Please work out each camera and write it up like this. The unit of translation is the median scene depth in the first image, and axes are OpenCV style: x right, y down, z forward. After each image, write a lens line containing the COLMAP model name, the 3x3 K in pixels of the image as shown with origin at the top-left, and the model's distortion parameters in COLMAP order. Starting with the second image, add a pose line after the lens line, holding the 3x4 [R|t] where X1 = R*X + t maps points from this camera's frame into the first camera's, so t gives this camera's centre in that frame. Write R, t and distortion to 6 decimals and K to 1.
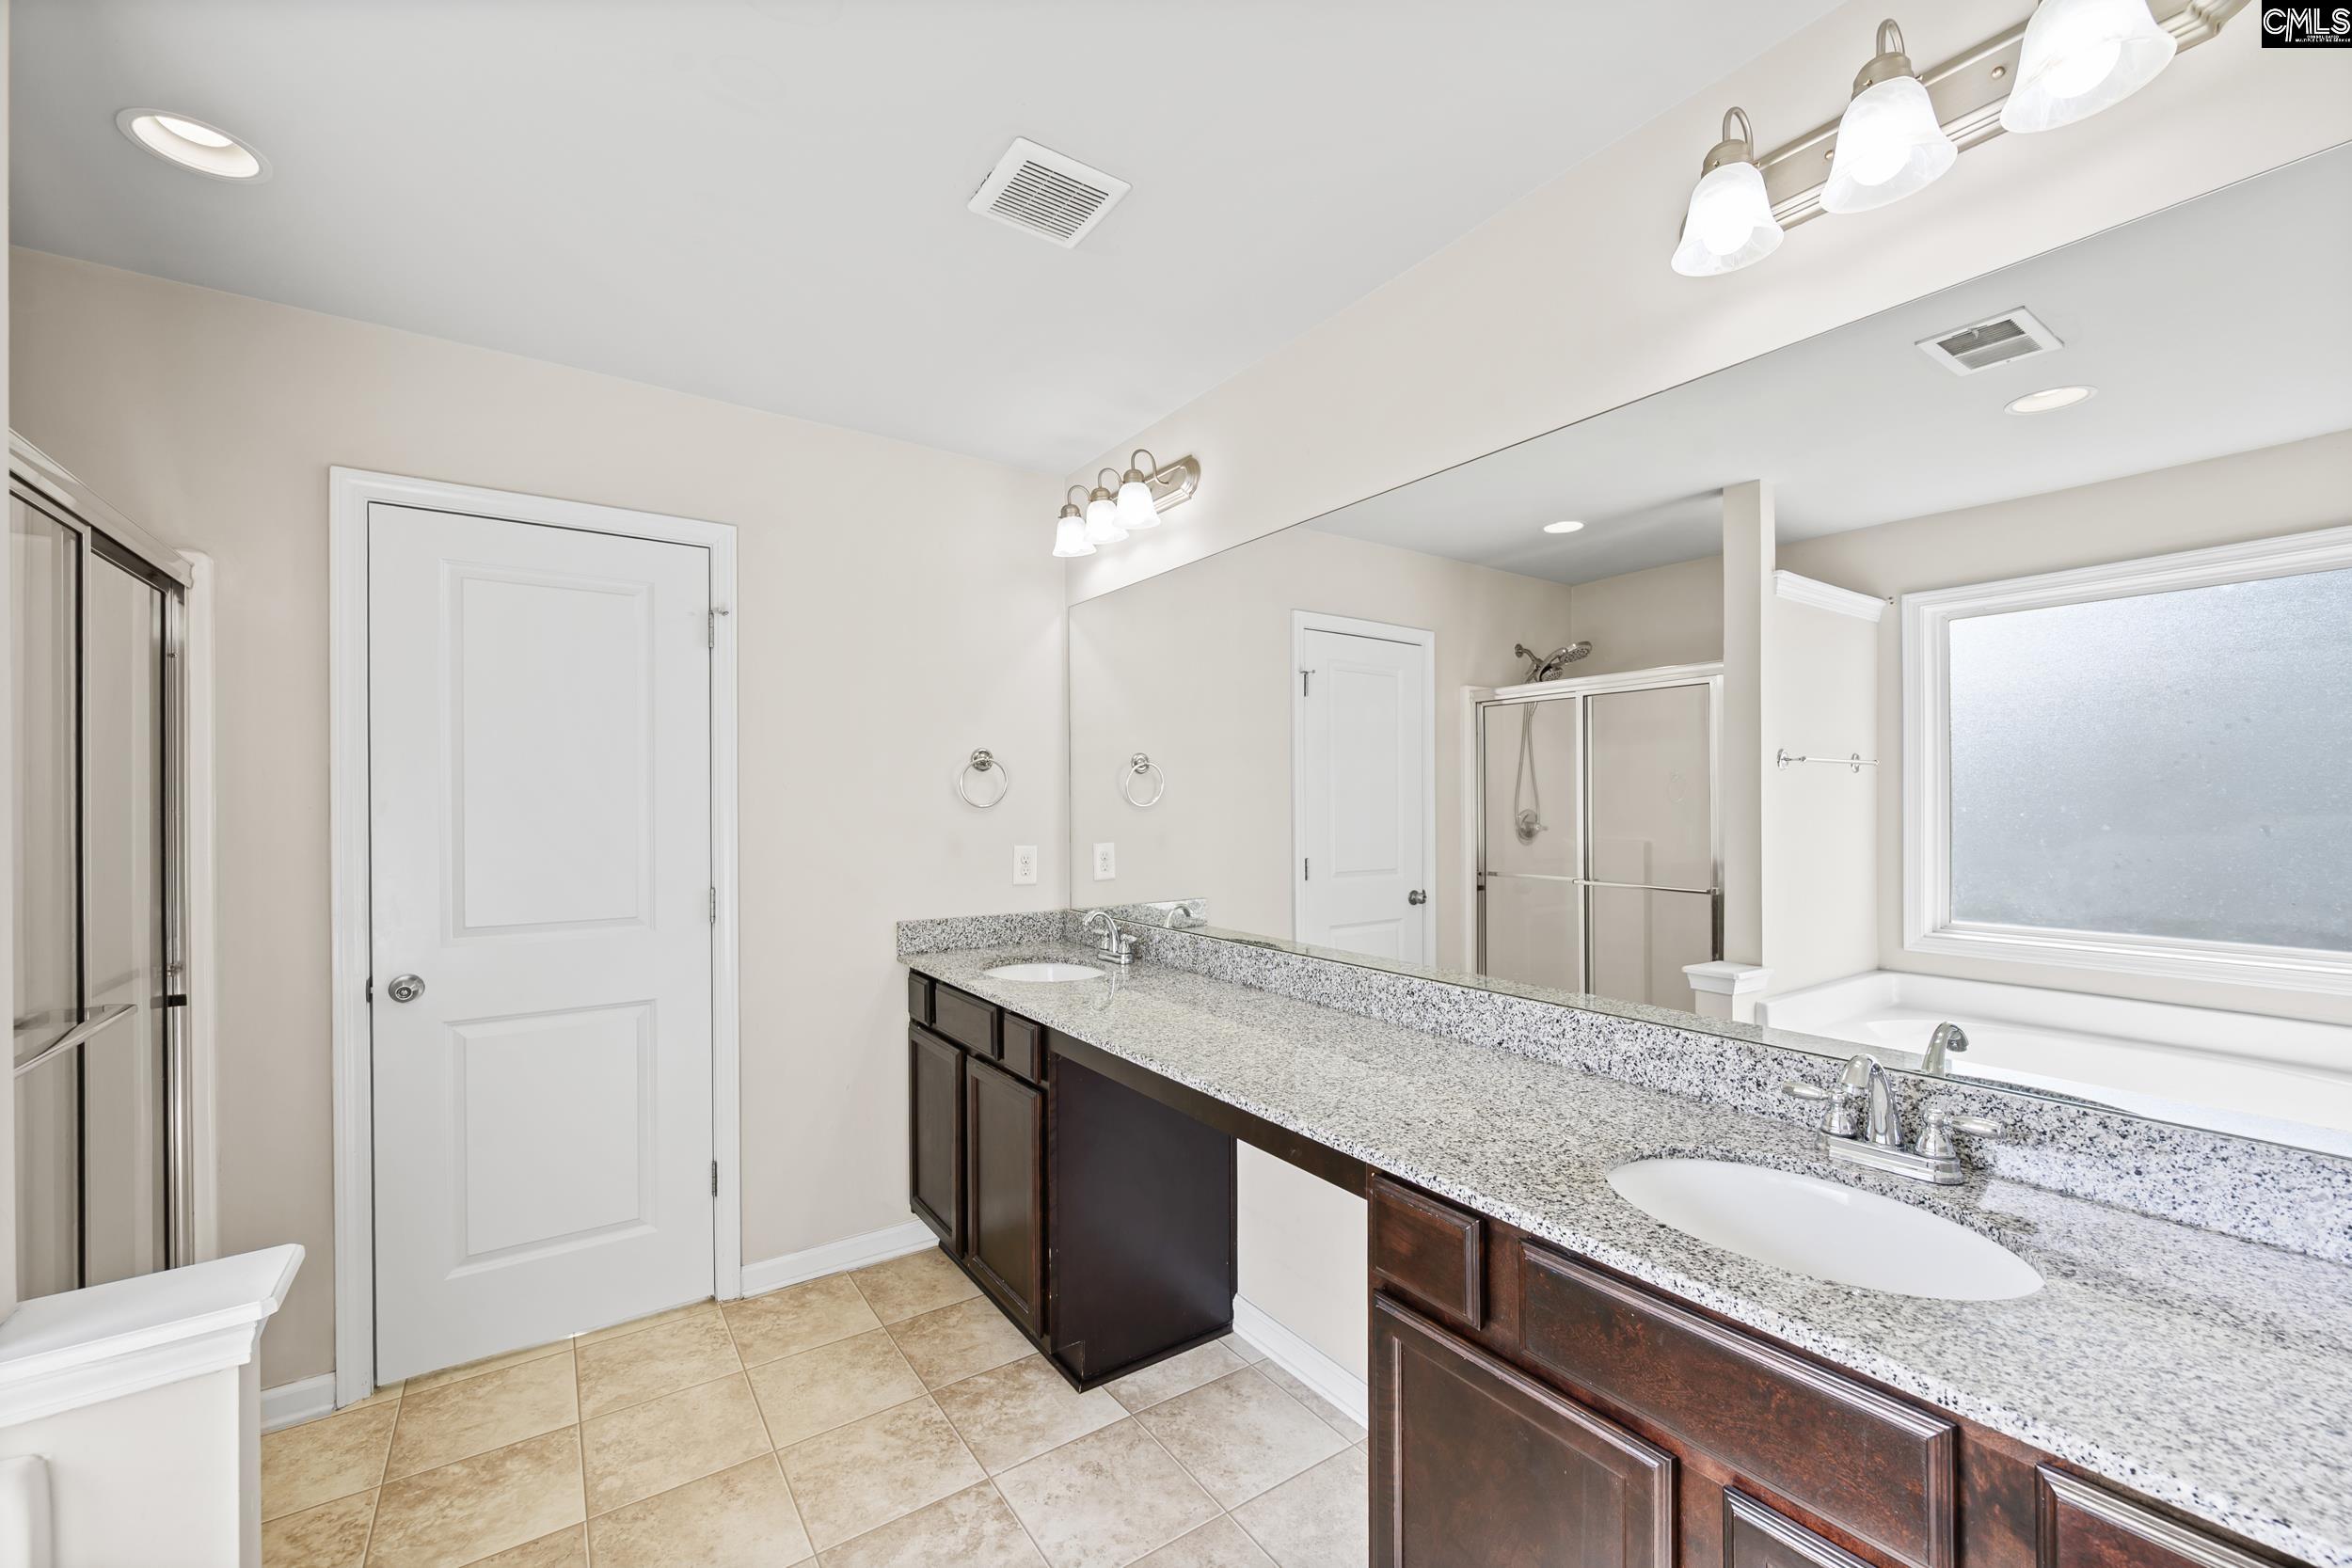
lens RADIAL K [[934.2, 0, 1173.9], [0, 934.2, 804.1], [0, 0, 1]] dist [-0.001098, -0.000228]
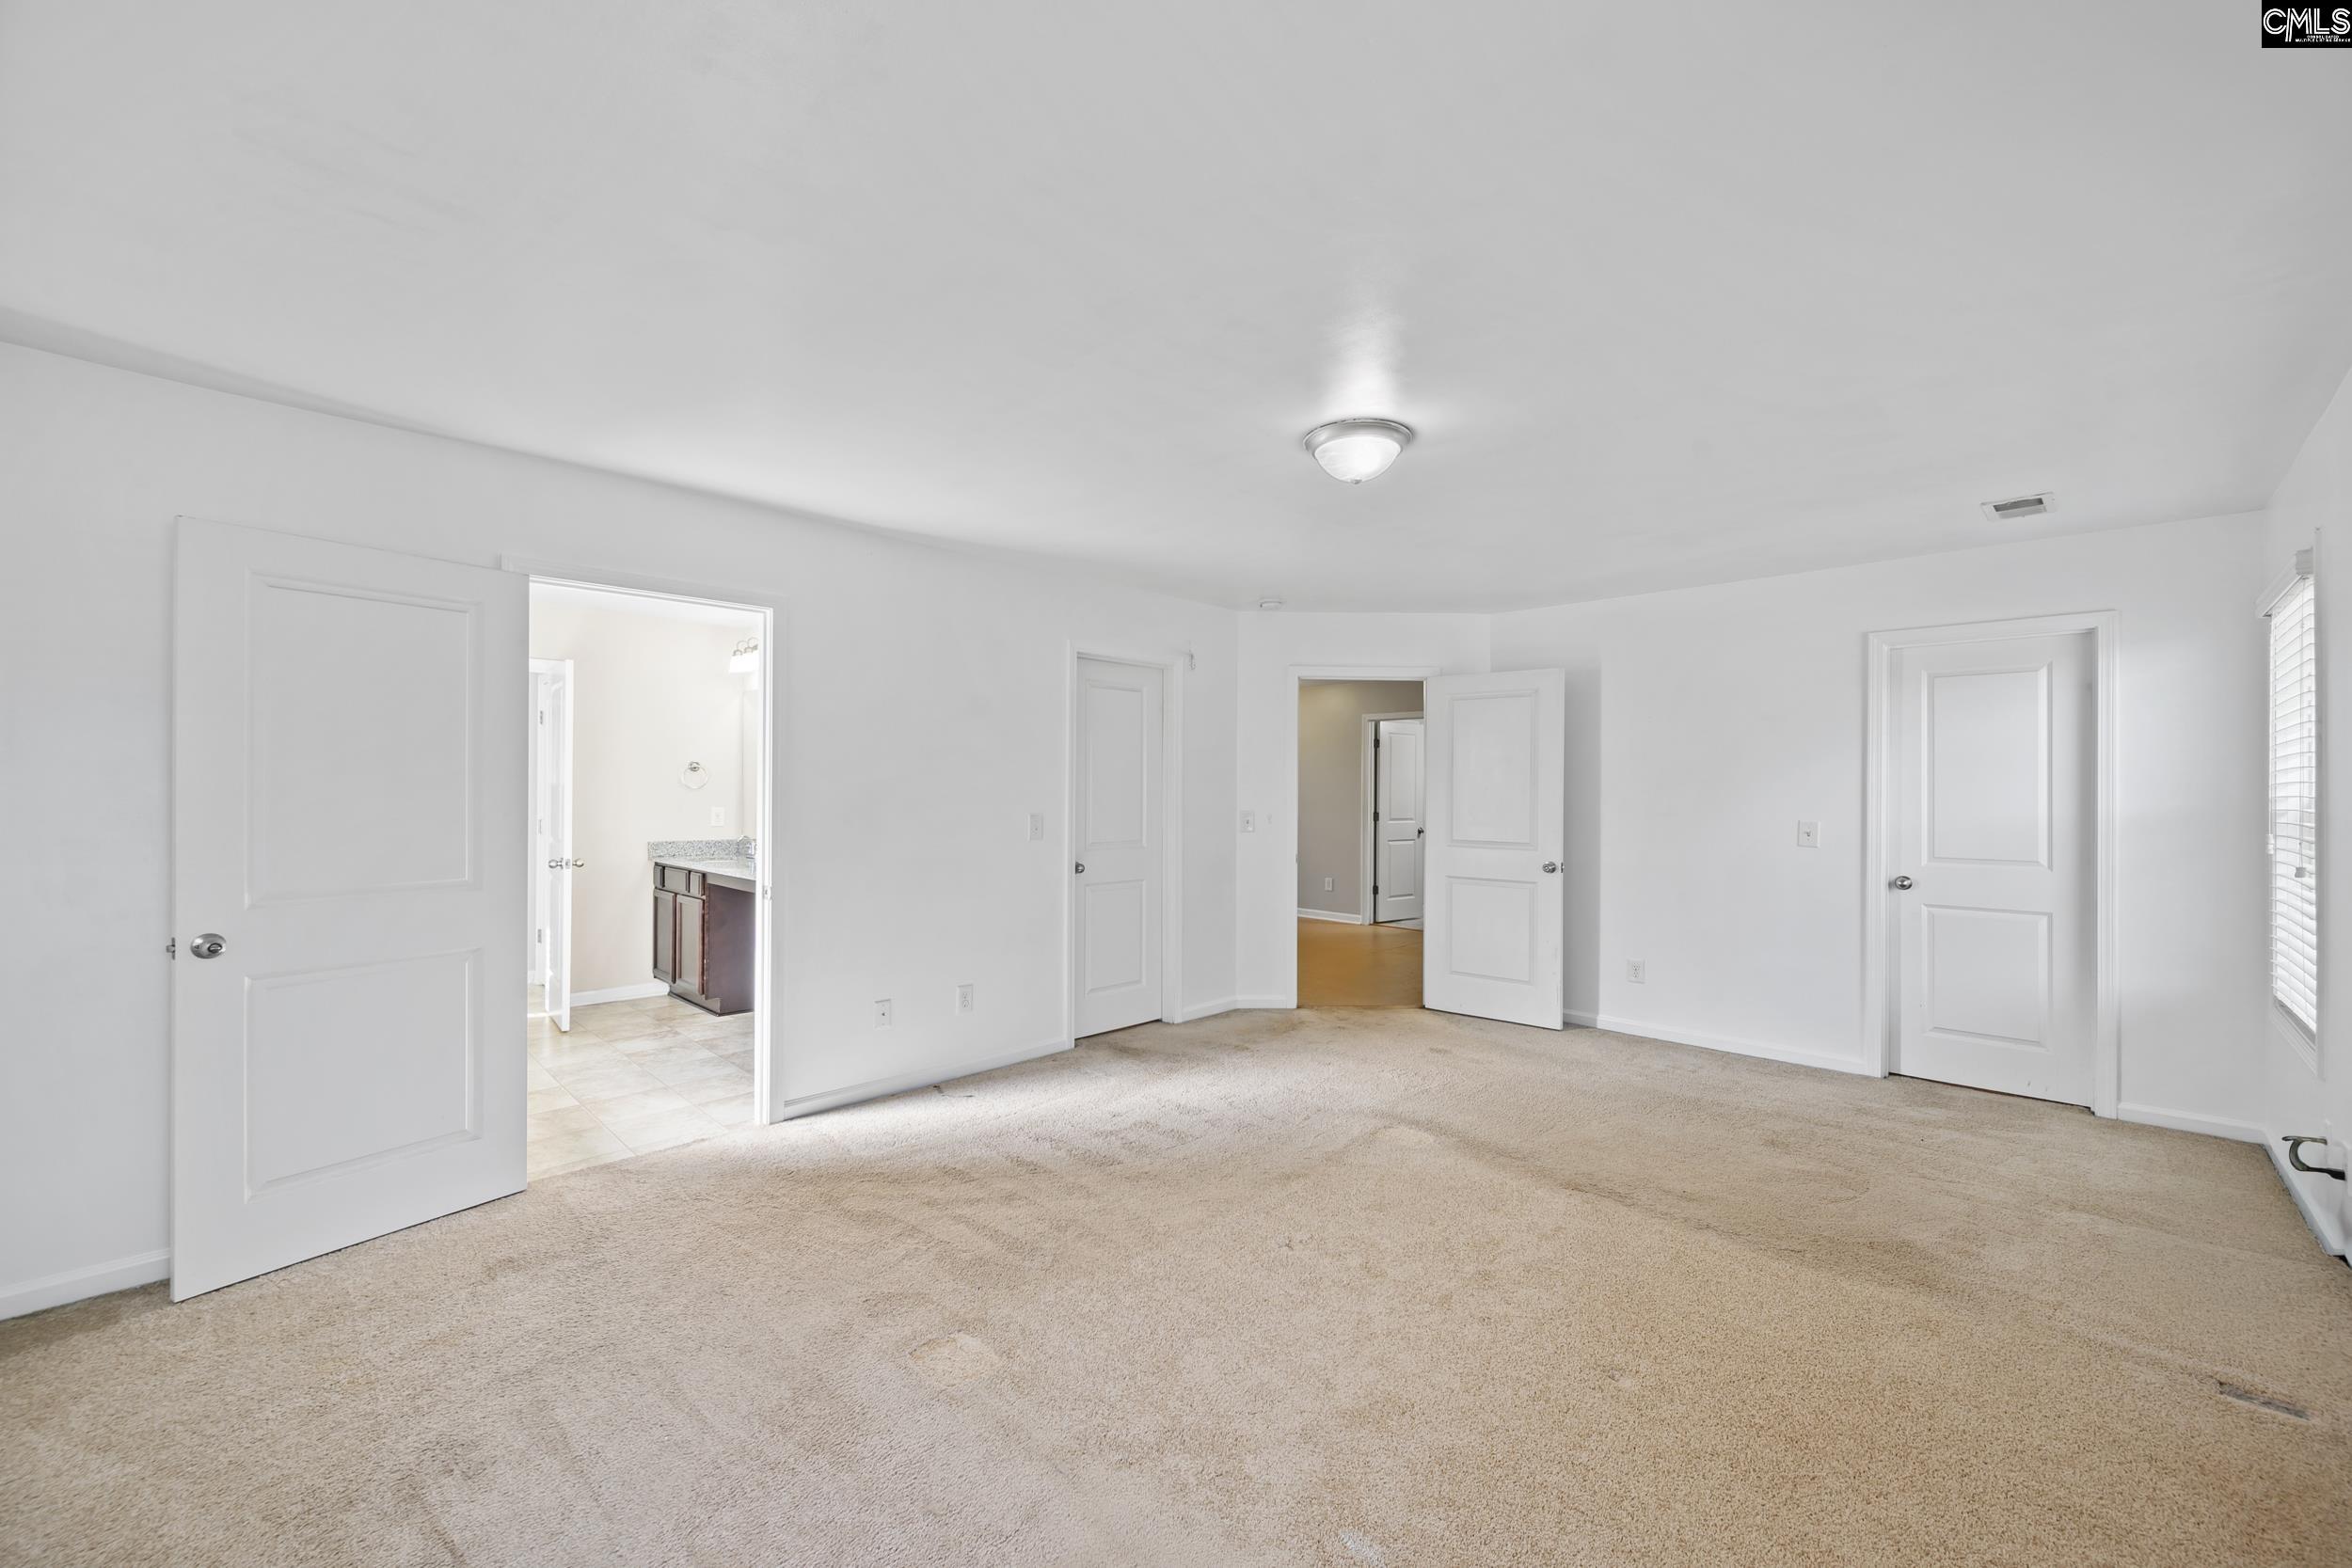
lens RADIAL K [[934.2, 0, 1185.9], [0, 934.2, 788.0], [0, 0, 1]] dist [-0.001098, -0.000228]
pose [[0.981324, 0.011352, 0.192026, 0.512313], [-0.009638, 0.999905, -0.009858, 0.012922], [-0.192119, 0.007824, 0.981340, -1.370163]]
